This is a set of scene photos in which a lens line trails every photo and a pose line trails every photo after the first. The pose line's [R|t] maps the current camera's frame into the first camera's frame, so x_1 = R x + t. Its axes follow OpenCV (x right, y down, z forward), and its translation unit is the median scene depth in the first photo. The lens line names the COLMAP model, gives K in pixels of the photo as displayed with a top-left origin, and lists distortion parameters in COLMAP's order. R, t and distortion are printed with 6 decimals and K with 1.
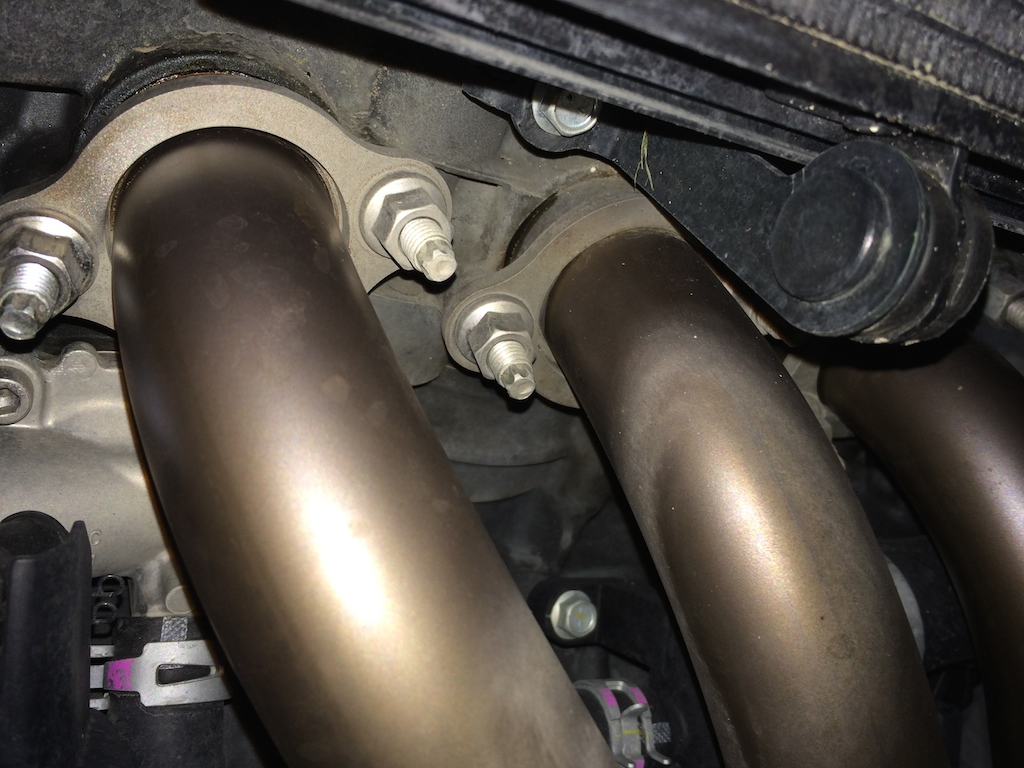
lens RADIAL K [[885.1, 0, 512.2], [0, 885.1, 381.5], [0, 0, 1]] dist [0.005707, -0.003710]
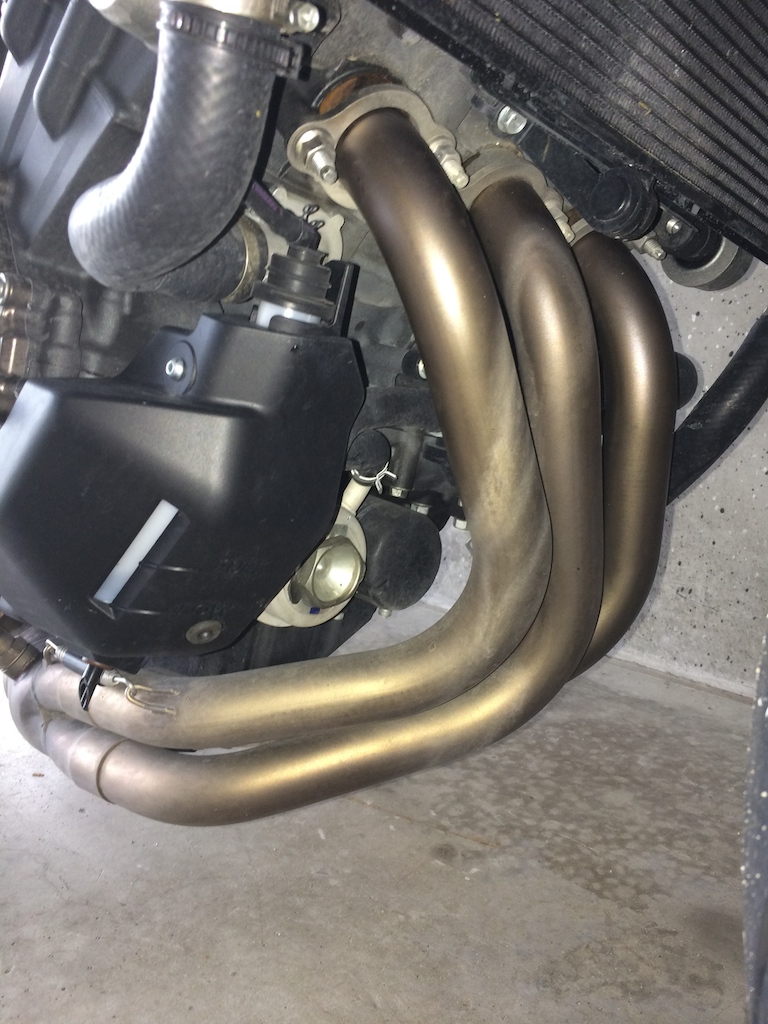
lens RADIAL K [[885.1, 0, 382.0], [0, 885.1, 512.9], [0, 0, 1]] dist [0.005707, -0.003710]
pose [[0.948984, 0.054697, 0.310545, -1.248826], [-0.130842, 0.964359, 0.229981, 0.273645], [-0.286897, -0.258881, 0.922318, -1.825873]]
